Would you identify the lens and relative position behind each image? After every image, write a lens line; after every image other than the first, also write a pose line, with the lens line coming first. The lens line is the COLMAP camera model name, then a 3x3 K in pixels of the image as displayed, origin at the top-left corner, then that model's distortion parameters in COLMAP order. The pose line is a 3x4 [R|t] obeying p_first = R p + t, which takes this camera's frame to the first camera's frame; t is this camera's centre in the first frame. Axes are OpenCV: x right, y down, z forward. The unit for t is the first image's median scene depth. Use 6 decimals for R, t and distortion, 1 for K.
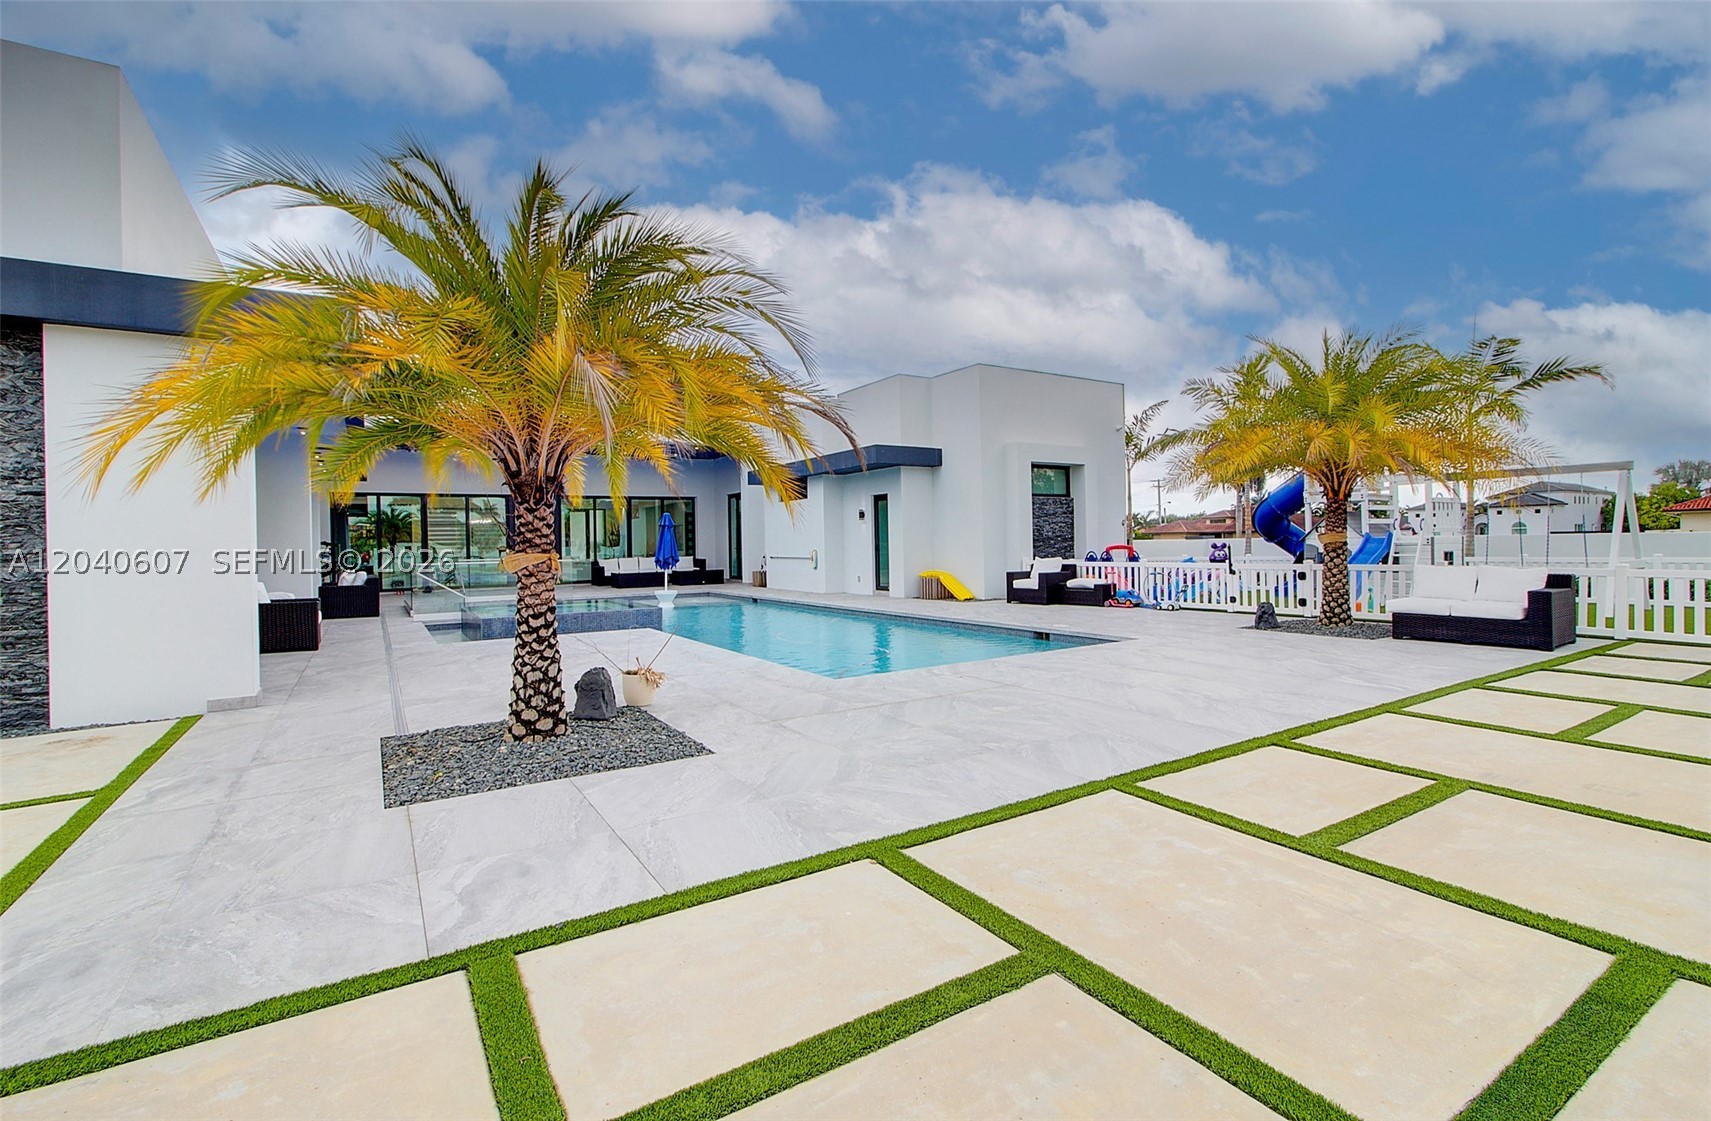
lens RADIAL K [[777.4, 0, 865.4], [0, 777.4, 543.0], [0, 0, 1]] dist [-0.023180, 0.023605]
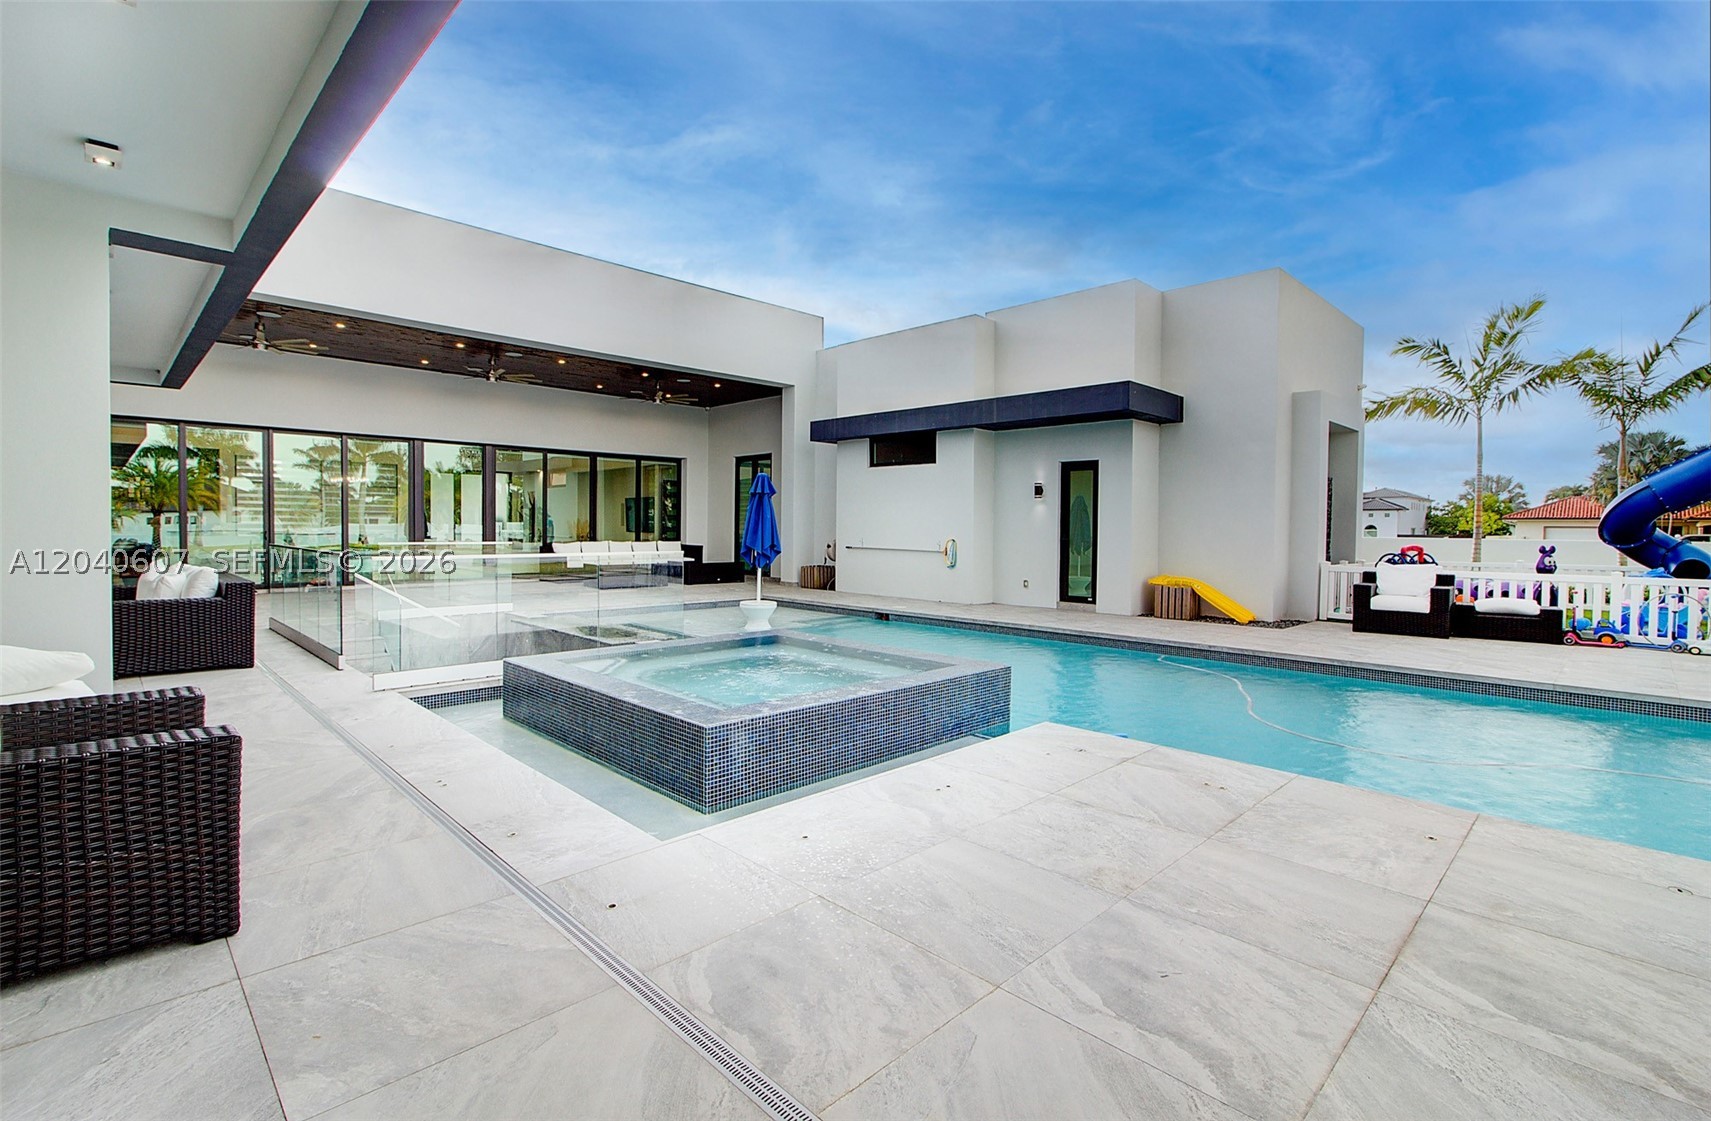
lens RADIAL K [[789.7, 0, 857.6], [0, 789.7, 541.5], [0, 0, 1]] dist [-0.000866, -0.000141]
pose [[0.978706, 0.024679, 0.203779, -0.299672], [-0.028077, 0.999511, 0.013800, 0.003550], [-0.203339, -0.019228, 0.978920, 0.353420]]
